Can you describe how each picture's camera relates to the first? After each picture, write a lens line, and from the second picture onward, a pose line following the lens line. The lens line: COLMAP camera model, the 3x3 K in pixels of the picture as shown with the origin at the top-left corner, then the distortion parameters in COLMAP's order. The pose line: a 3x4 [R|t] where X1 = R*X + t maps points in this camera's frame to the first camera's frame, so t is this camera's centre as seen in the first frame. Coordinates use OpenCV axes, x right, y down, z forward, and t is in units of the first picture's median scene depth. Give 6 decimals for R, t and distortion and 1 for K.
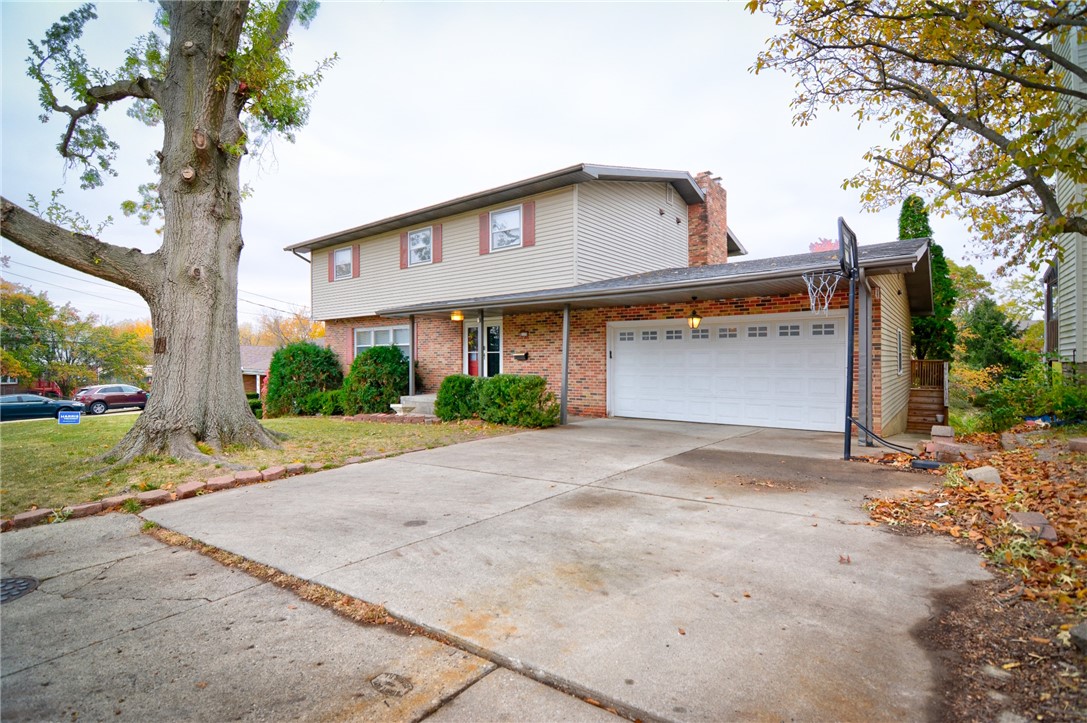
lens RADIAL K [[529.9, 0, 543.2], [0, 529.9, 362.6], [0, 0, 1]] dist [0.001155, 0.000028]
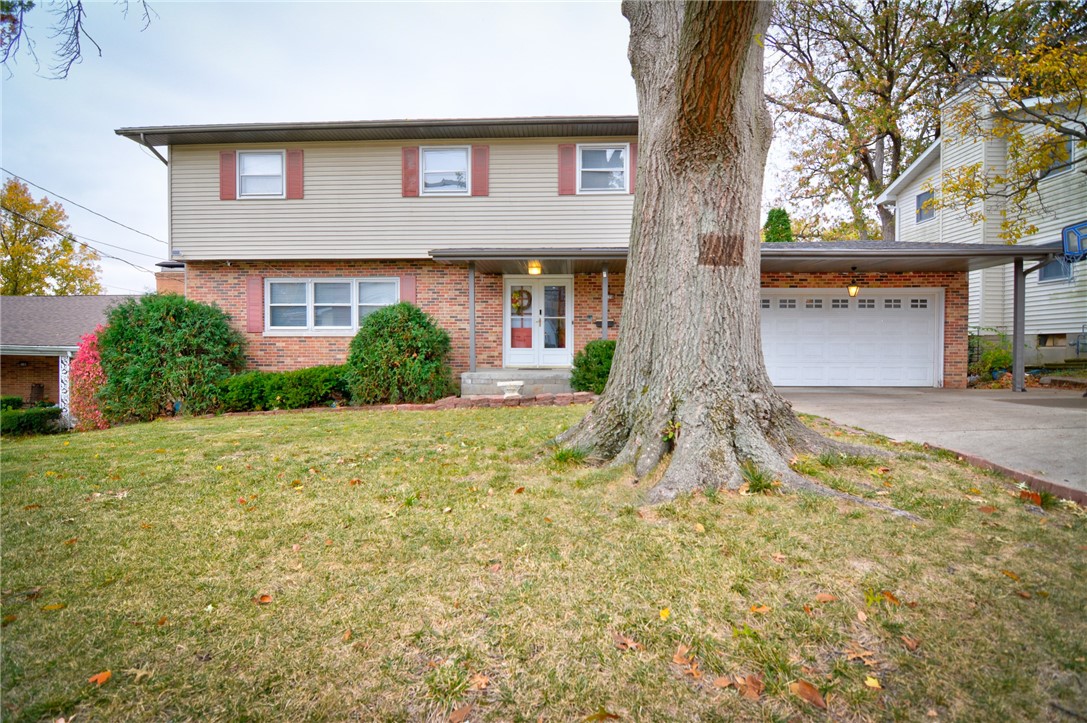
lens RADIAL K [[476.9, 0, 545.1], [0, 476.9, 332.4], [0, 0, 1]] dist [-0.003411, -0.000065]
pose [[0.822100, 0.001145, 0.569342, -0.525675], [-0.003518, 0.999989, 0.003070, 0.001179], [-0.569333, -0.004526, 0.822095, 0.409356]]
